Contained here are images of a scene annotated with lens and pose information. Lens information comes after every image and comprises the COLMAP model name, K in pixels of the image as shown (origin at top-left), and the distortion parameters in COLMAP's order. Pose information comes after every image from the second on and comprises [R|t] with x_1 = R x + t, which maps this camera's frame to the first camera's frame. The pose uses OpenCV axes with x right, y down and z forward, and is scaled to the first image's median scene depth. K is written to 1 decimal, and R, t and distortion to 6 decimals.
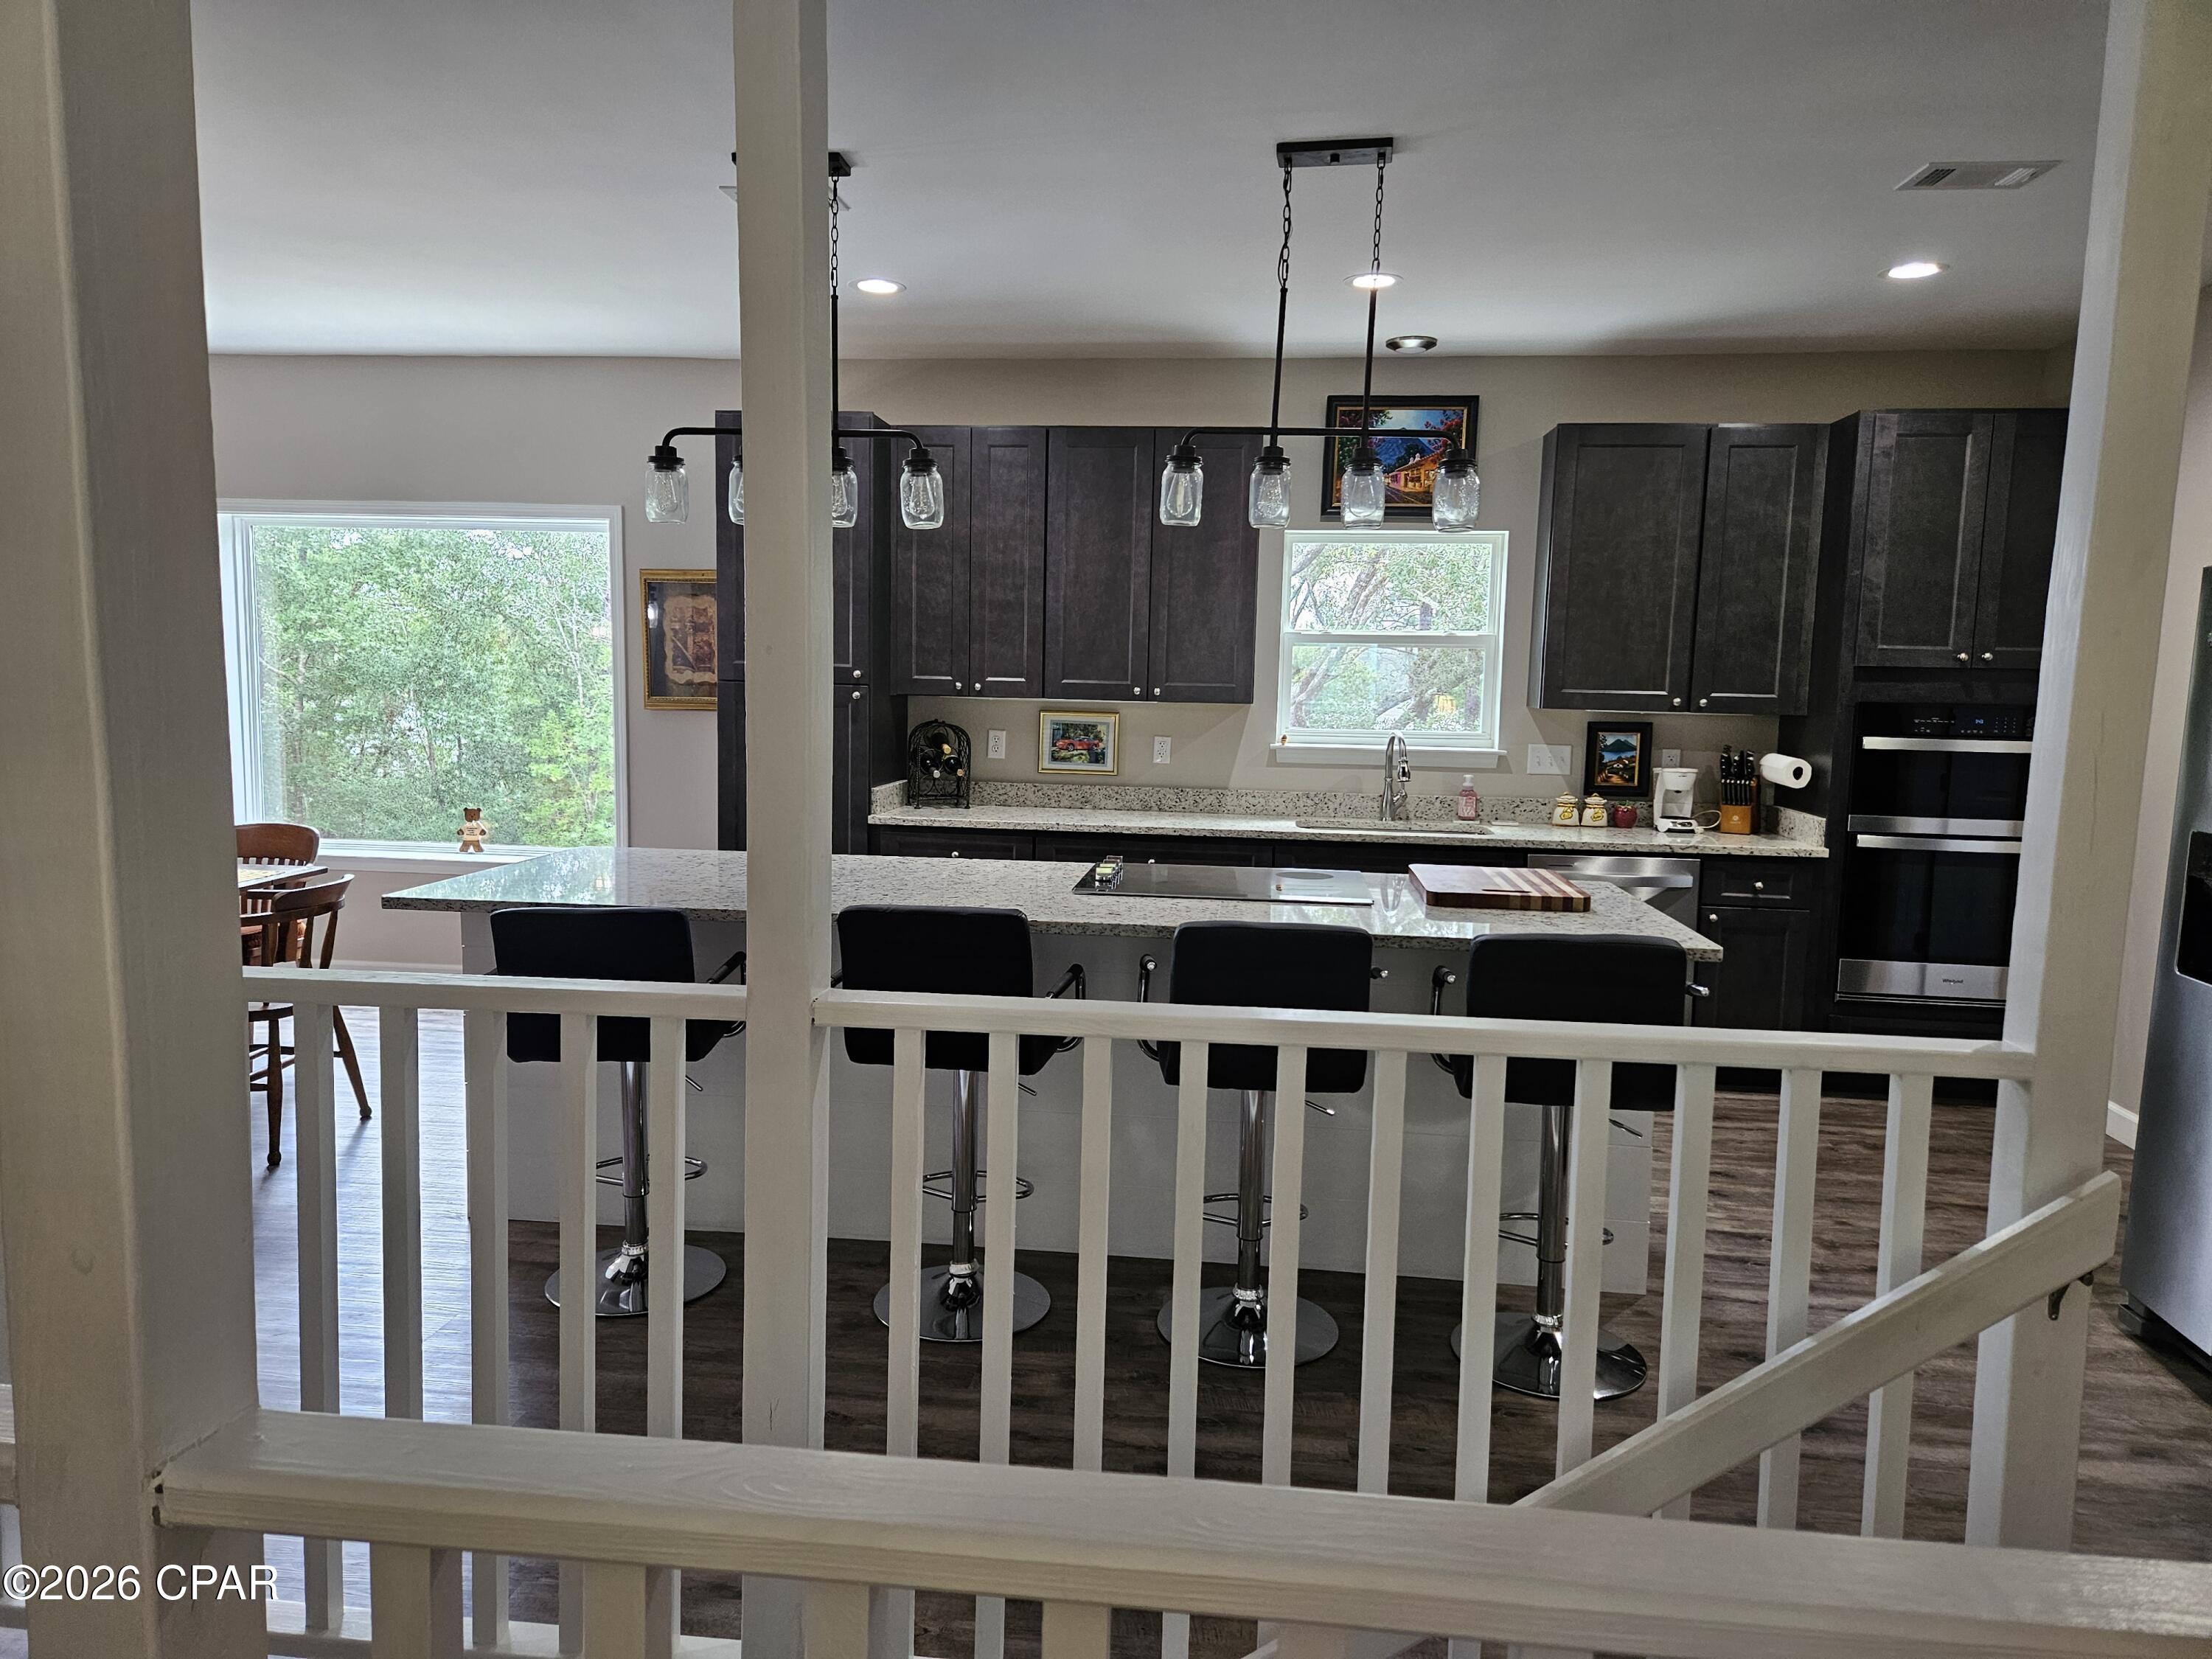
lens RADIAL K [[1485.1, 0, 1099.5], [0, 1485.1, 833.1], [0, 0, 1]] dist [0.064156, -0.054488]
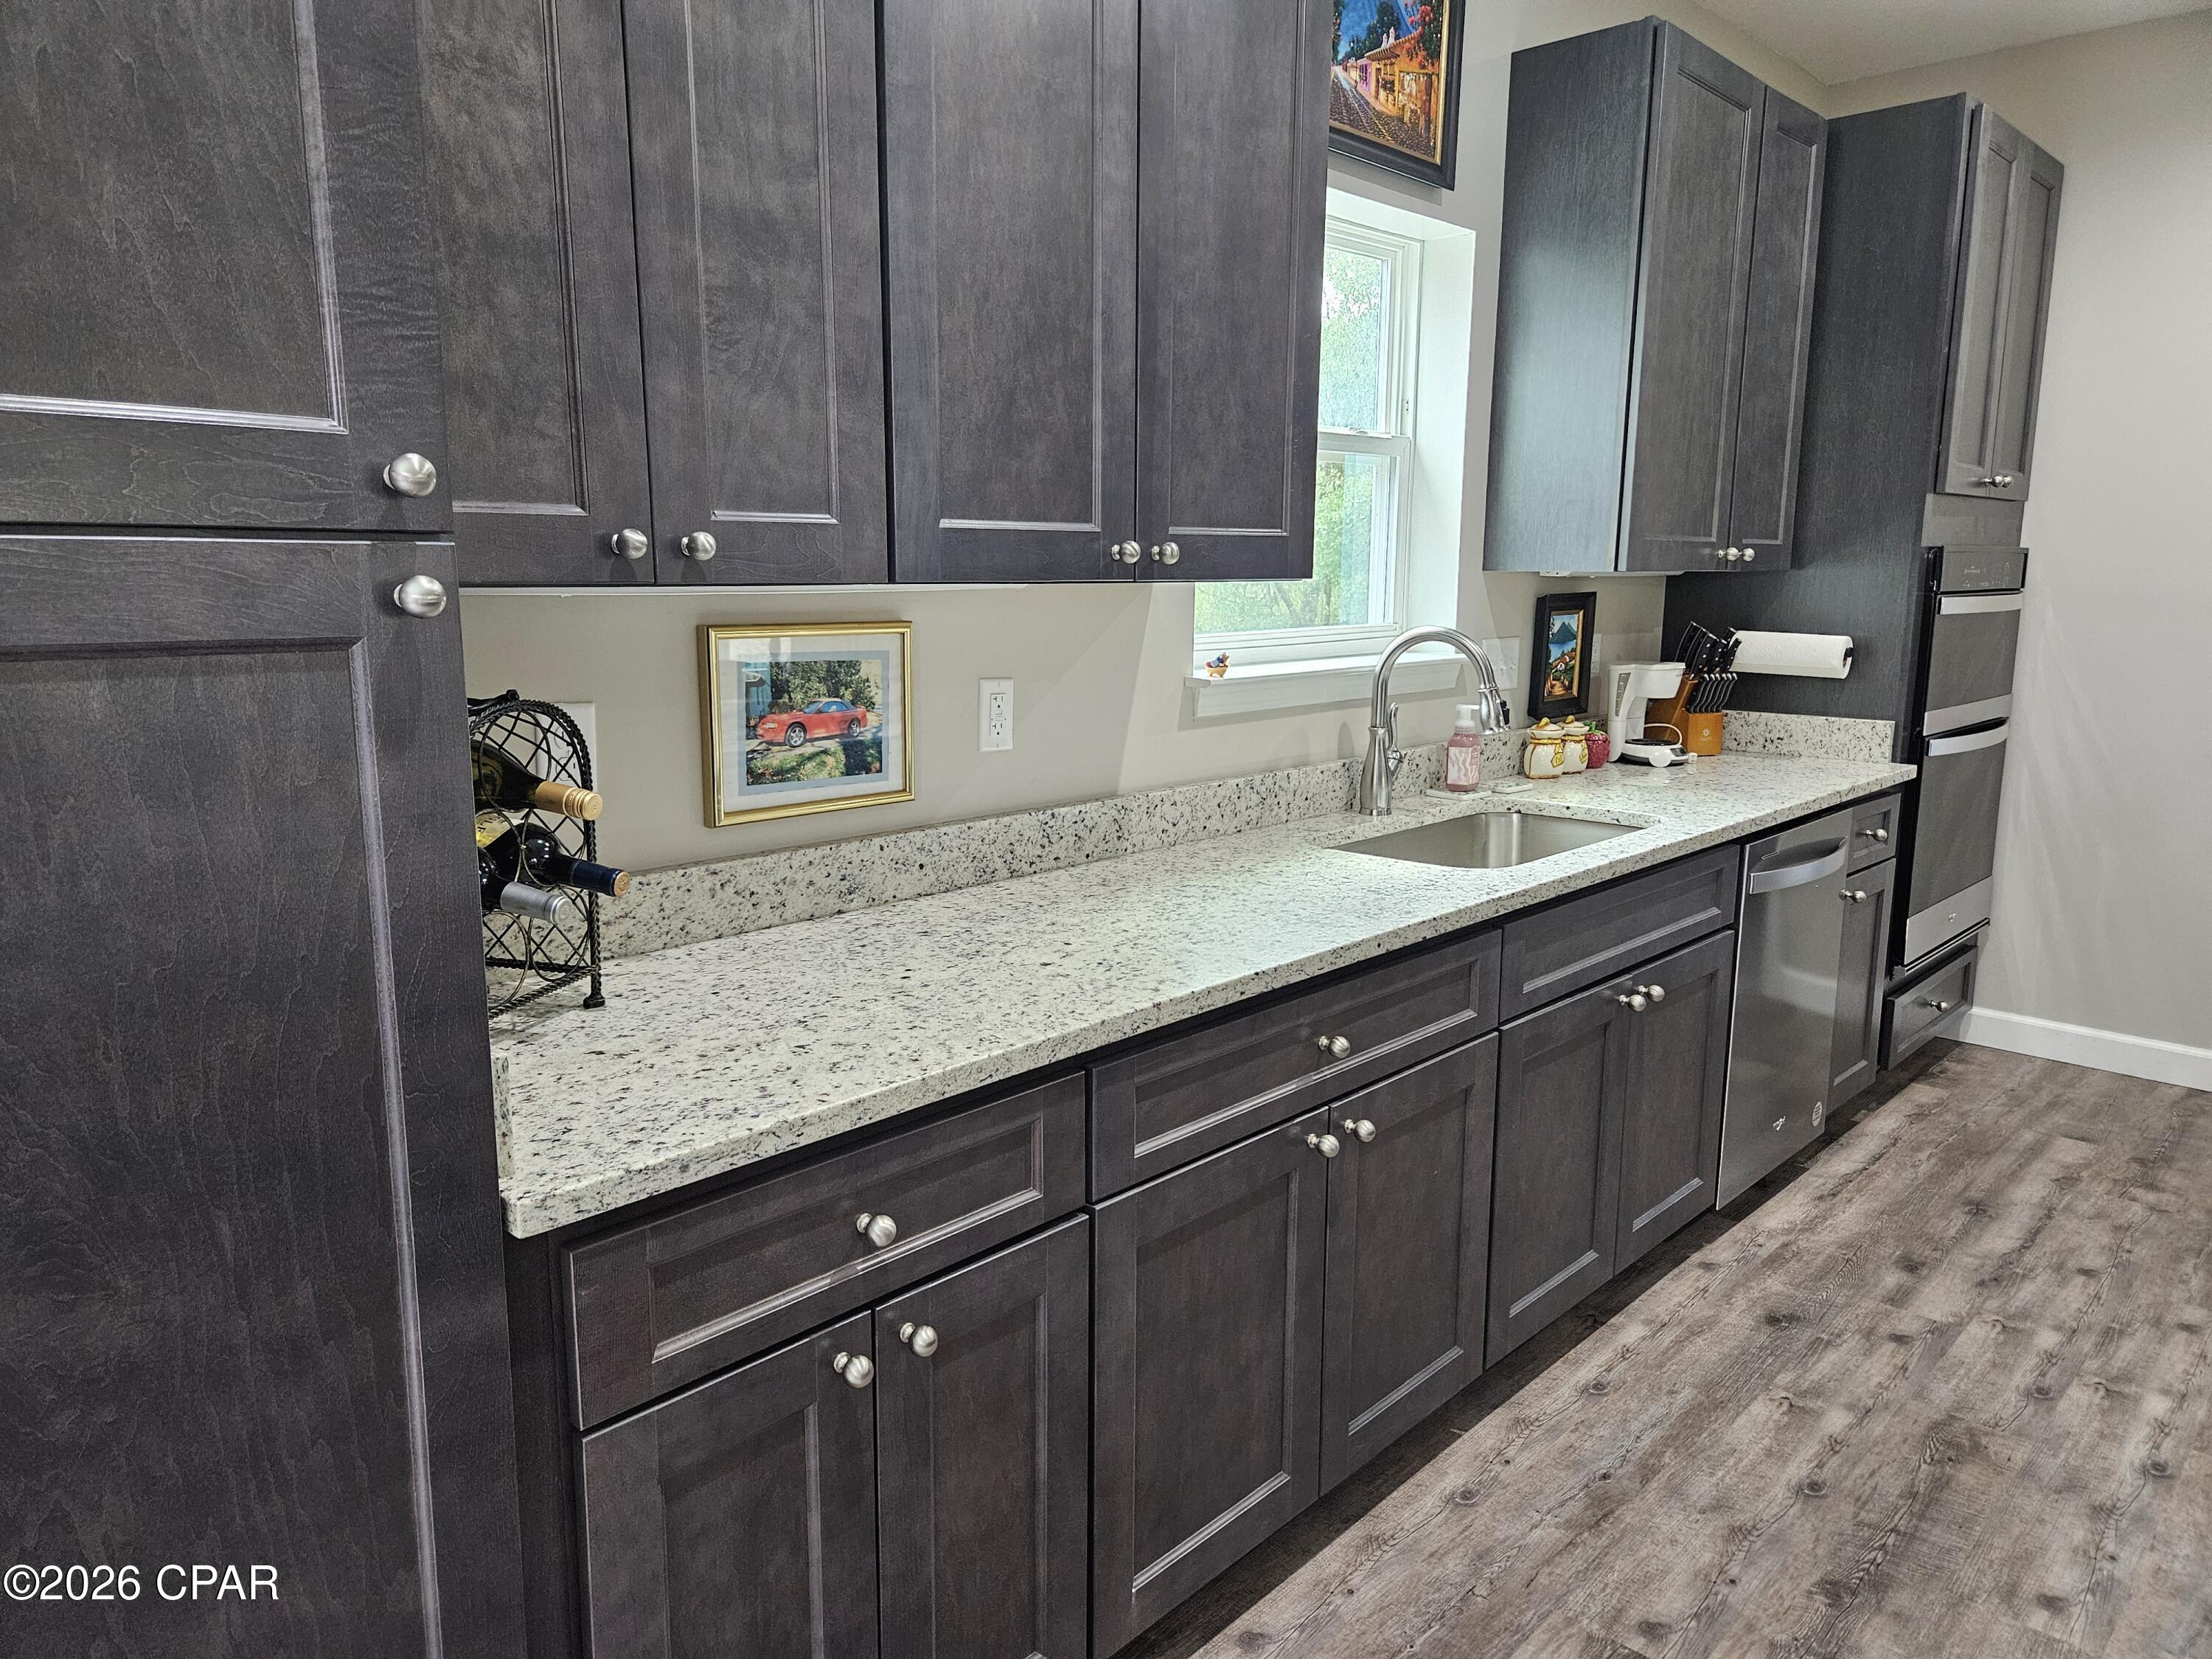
lens RADIAL K [[1485.1, 0, 1110.2], [0, 1485.1, 827.6], [0, 0, 1]] dist [0.064156, -0.054488]
pose [[0.609924, -0.159913, 0.776157, -0.242691], [0.104329, 0.987107, 0.121392, -0.073091], [-0.785562, 0.006936, 0.618744, 0.771834]]
